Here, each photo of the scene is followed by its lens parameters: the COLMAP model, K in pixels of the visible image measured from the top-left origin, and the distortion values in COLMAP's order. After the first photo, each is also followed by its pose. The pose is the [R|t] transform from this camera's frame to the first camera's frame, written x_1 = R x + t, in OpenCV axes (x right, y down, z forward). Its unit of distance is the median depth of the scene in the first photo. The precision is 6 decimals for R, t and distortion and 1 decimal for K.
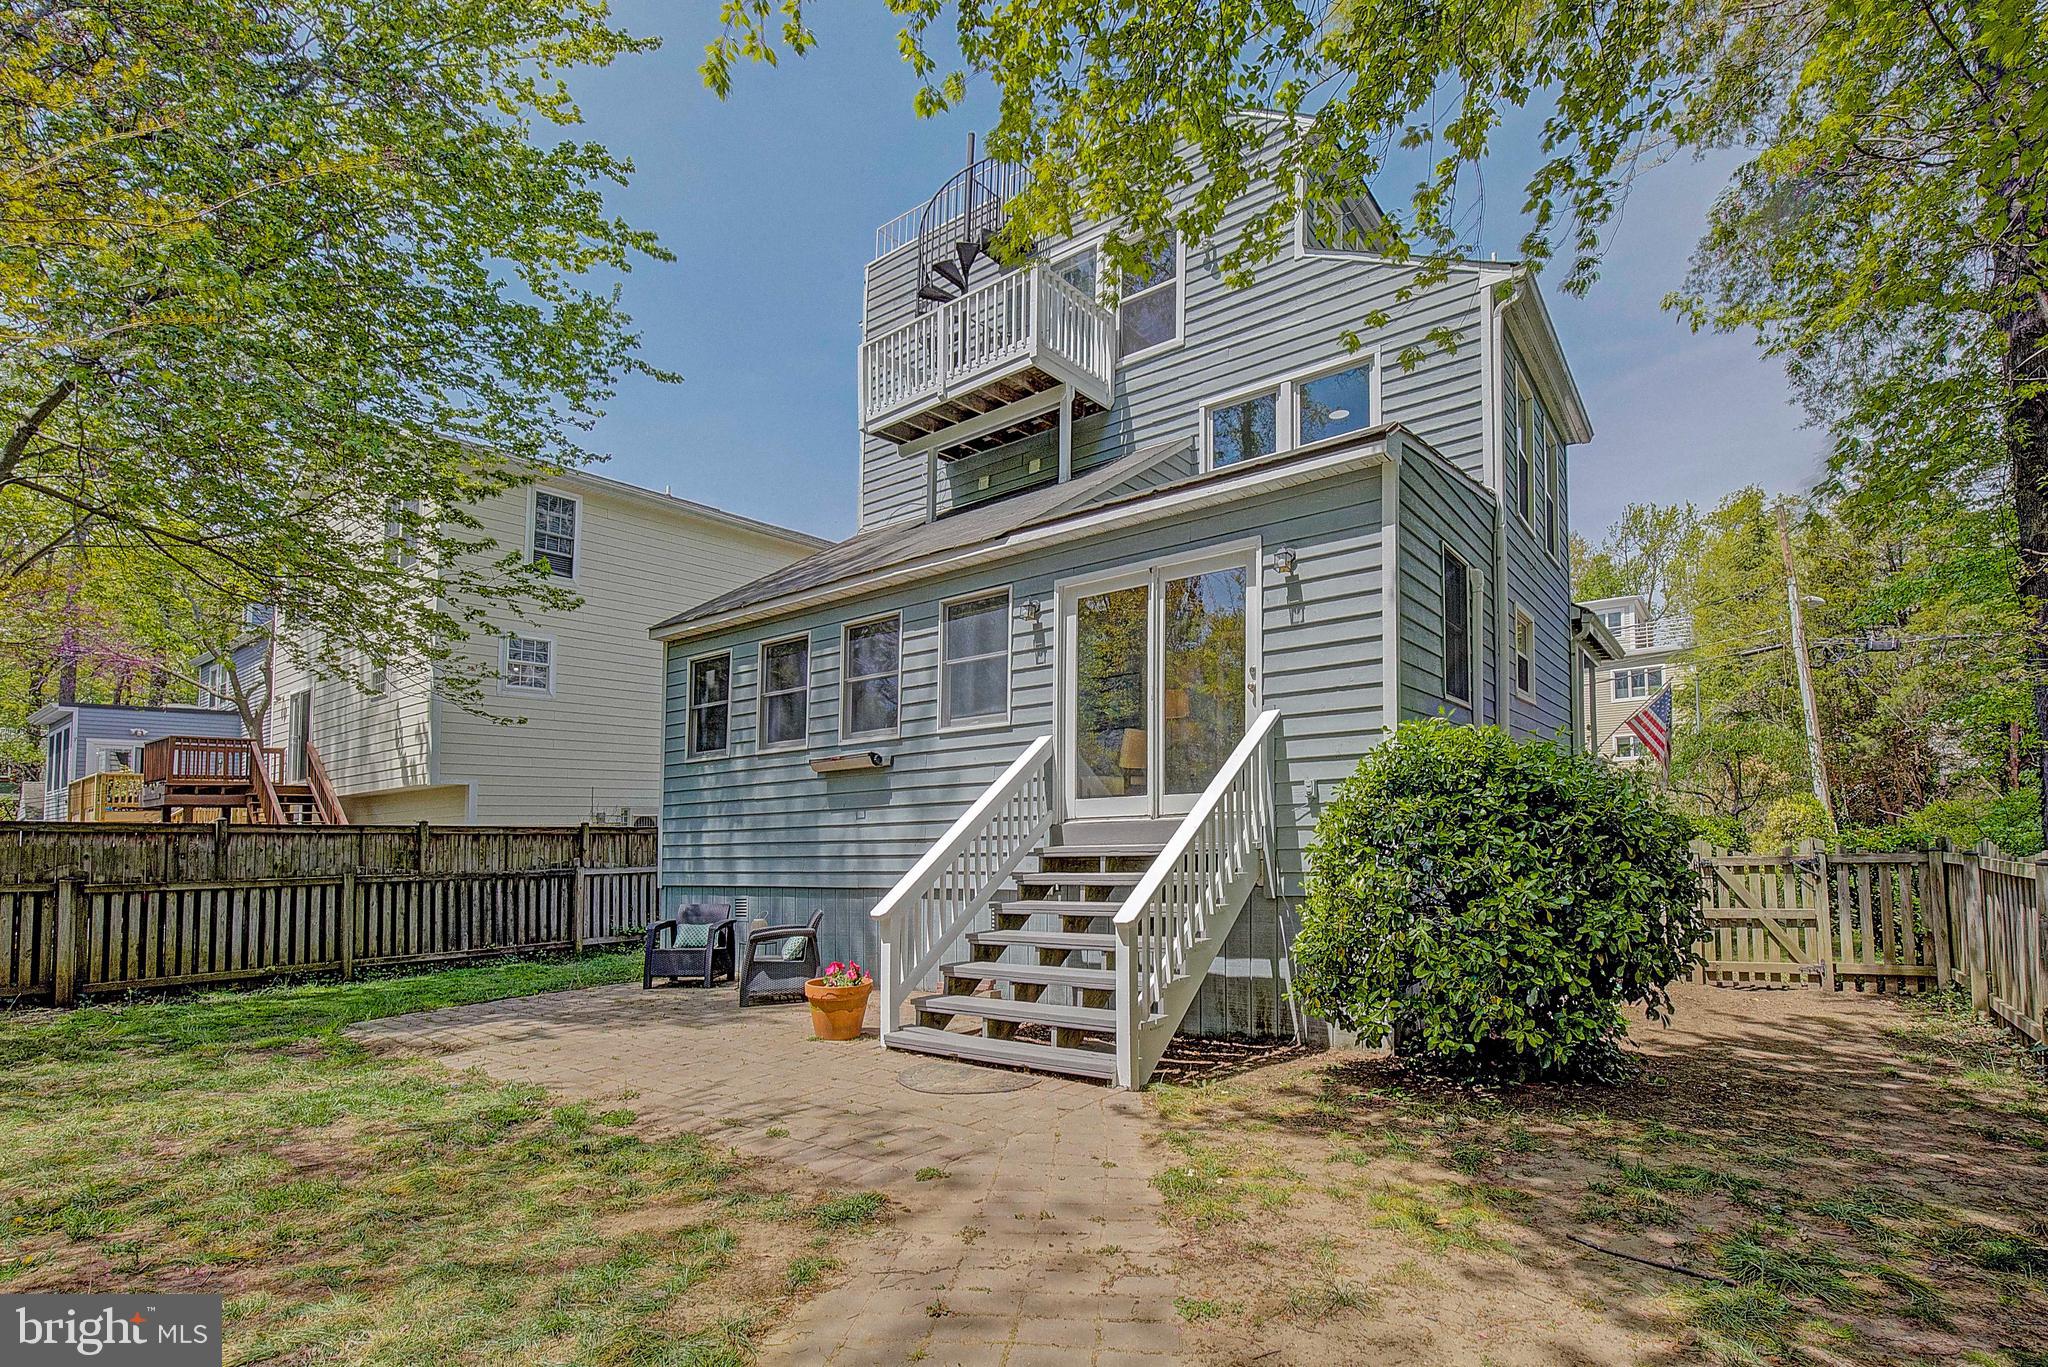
lens RADIAL K [[960.3, 0, 1027.1], [0, 960.3, 794.0], [0, 0, 1]] dist [-0.042276, 0.000031]
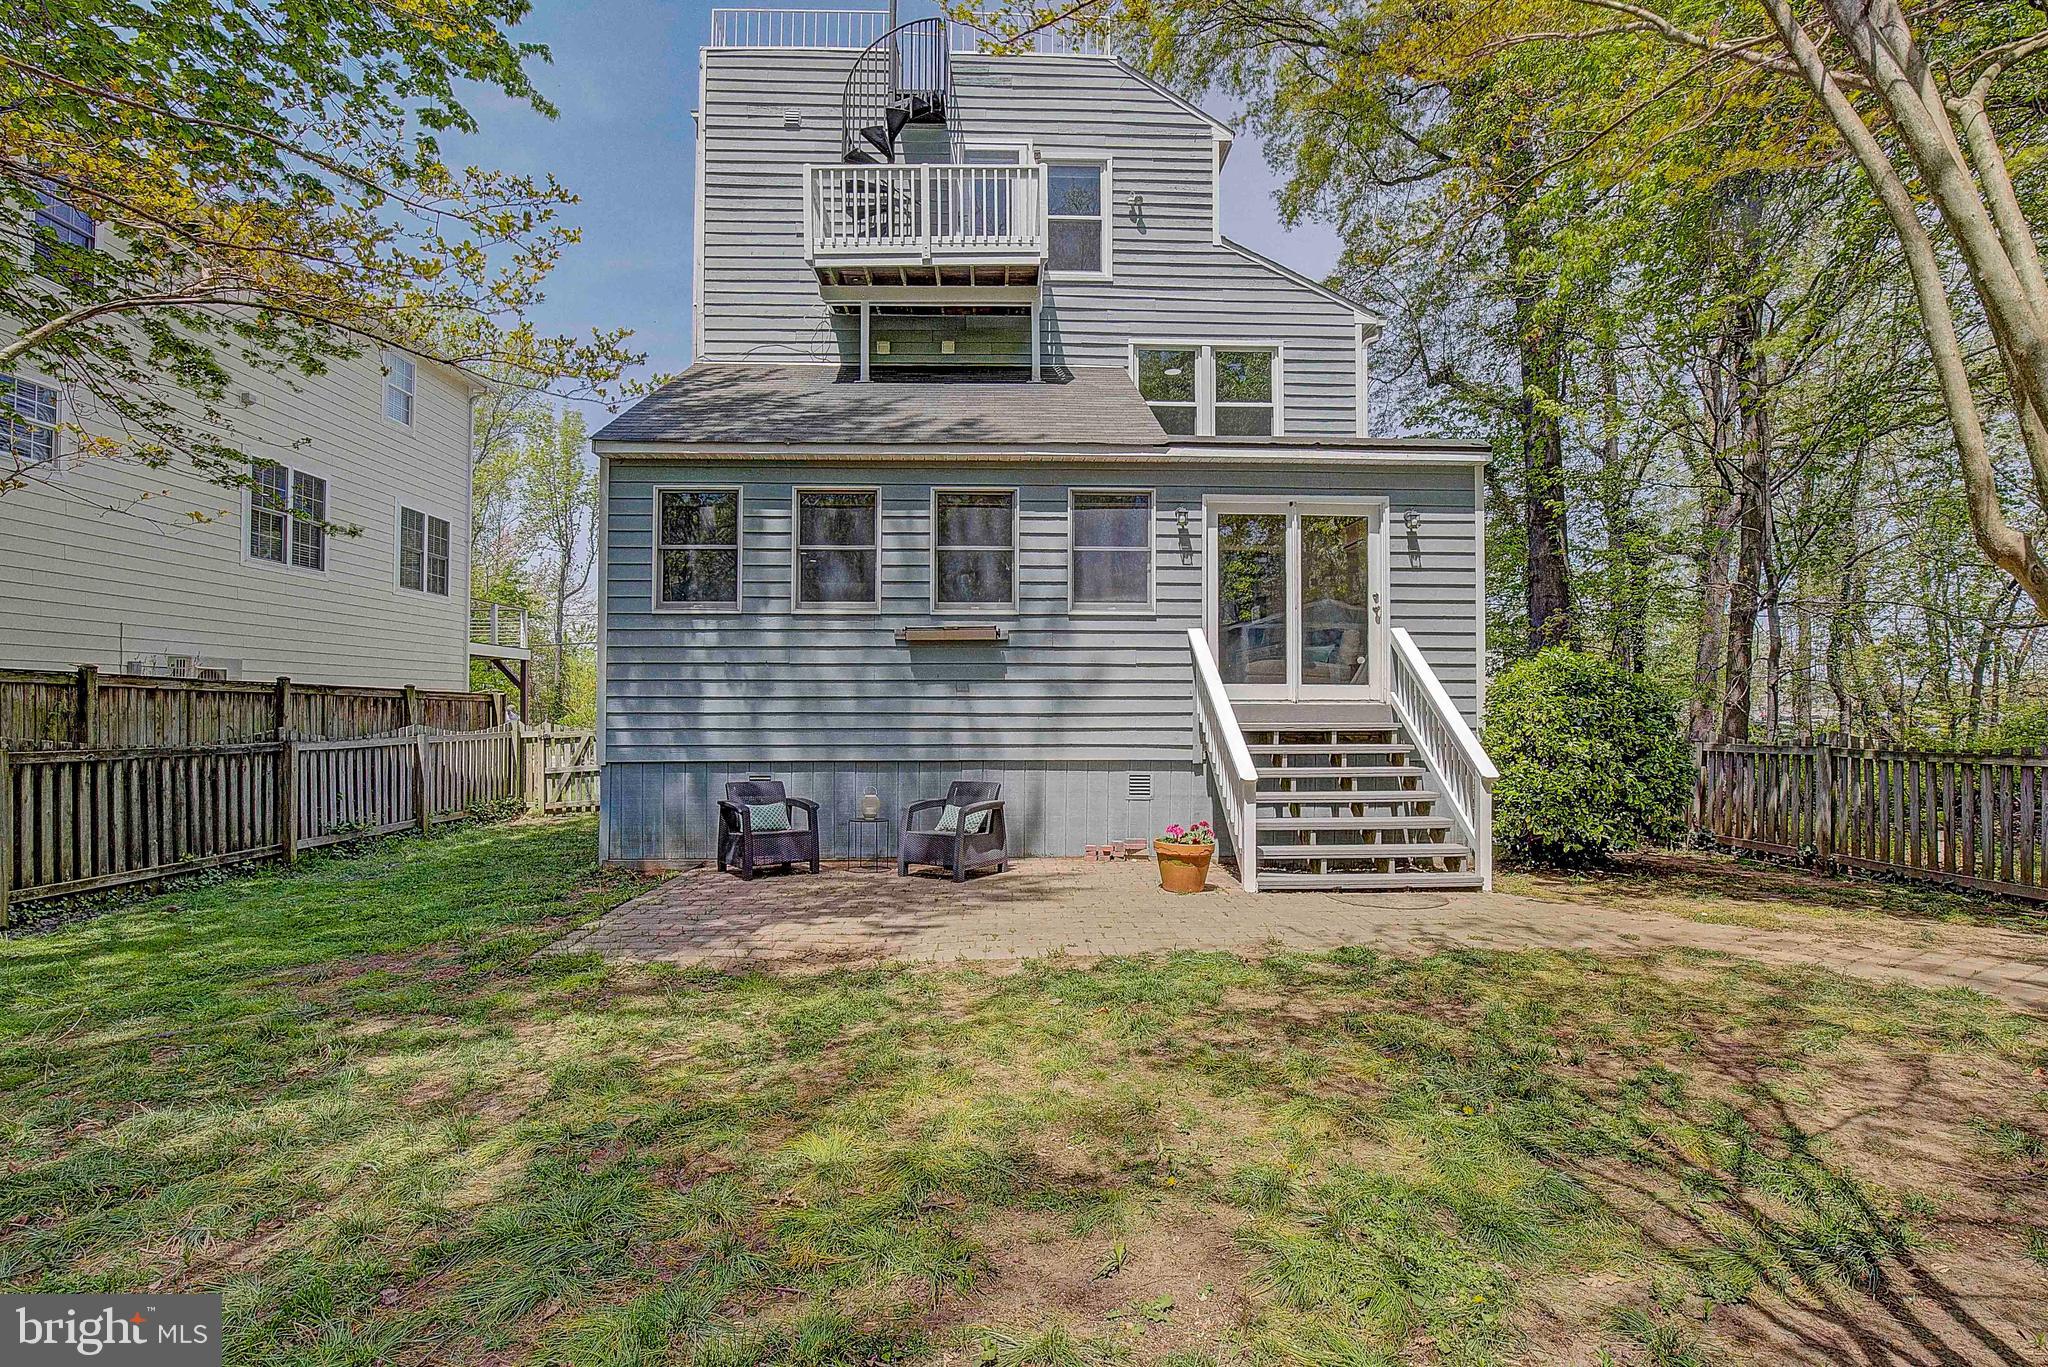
lens RADIAL K [[936.2, 0, 1060.5], [0, 936.2, 727.6], [0, 0, 1]] dist [-0.033584, -0.000362]
pose [[0.779218, 0.014188, 0.626593, -0.580709], [-0.048813, 0.998081, 0.038104, 0.017693], [-0.624850, -0.060277, 0.778415, 0.149896]]
